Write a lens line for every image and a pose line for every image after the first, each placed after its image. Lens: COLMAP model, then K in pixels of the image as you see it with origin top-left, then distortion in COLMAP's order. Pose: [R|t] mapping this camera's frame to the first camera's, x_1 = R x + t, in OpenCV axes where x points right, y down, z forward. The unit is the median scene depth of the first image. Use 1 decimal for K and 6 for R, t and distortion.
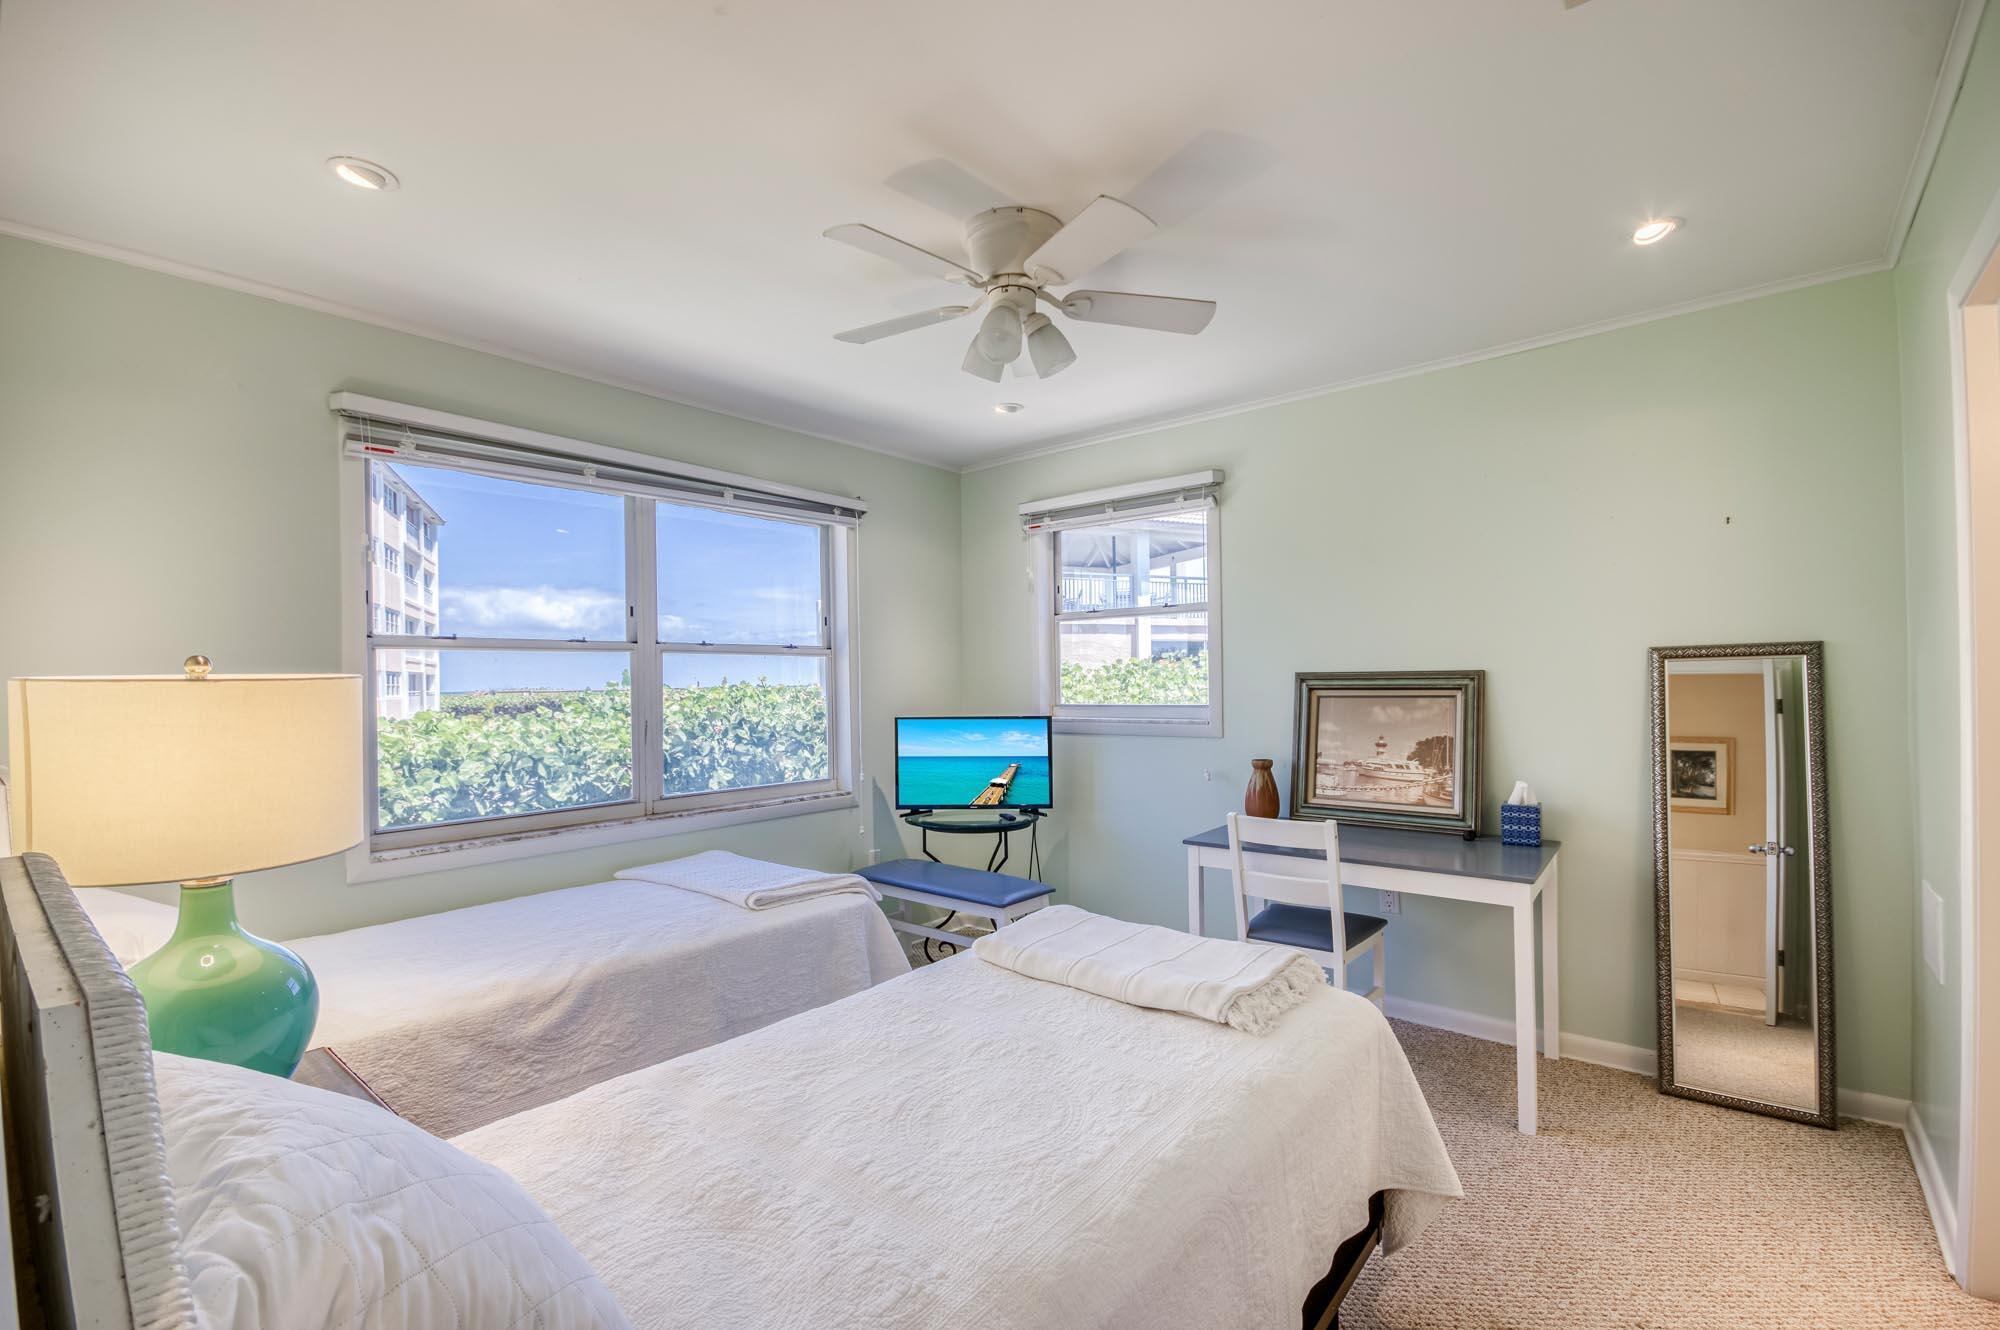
lens RADIAL K [[874.1, 0, 1012.5], [0, 874.1, 681.0], [0, 0, 1]] dist [-0.007448, -0.002817]
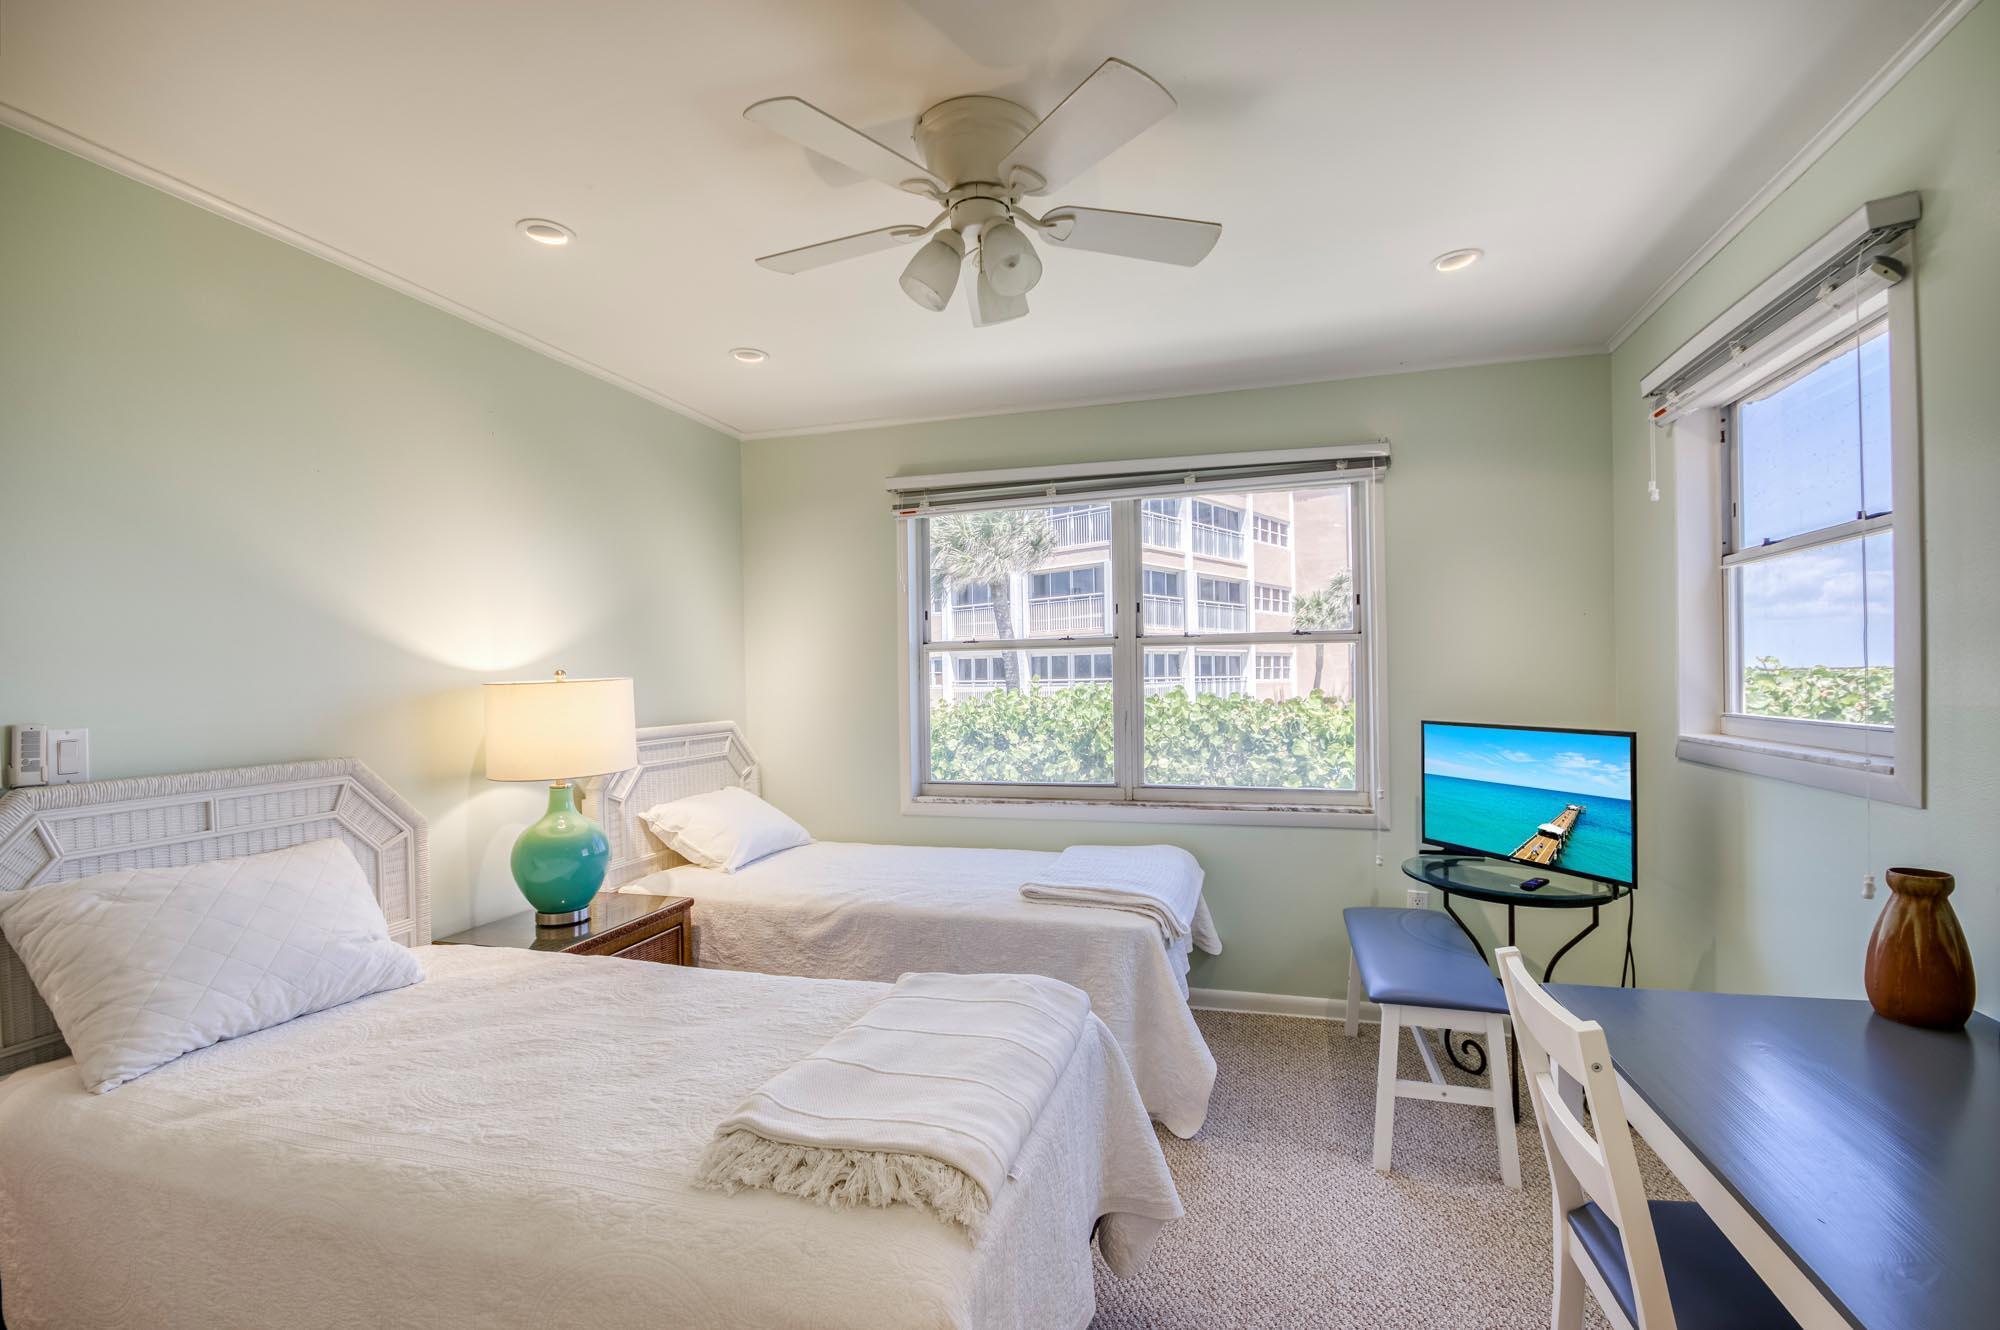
lens RADIAL K [[874.1, 0, 1023.8], [0, 874.1, 671.5], [0, 0, 1]] dist [-0.007448, -0.002817]
pose [[0.392713, 0.004176, -0.919652, 0.422855], [0.008351, 0.999932, 0.008106, -0.010007], [0.919623, -0.010864, 0.392651, 0.391022]]
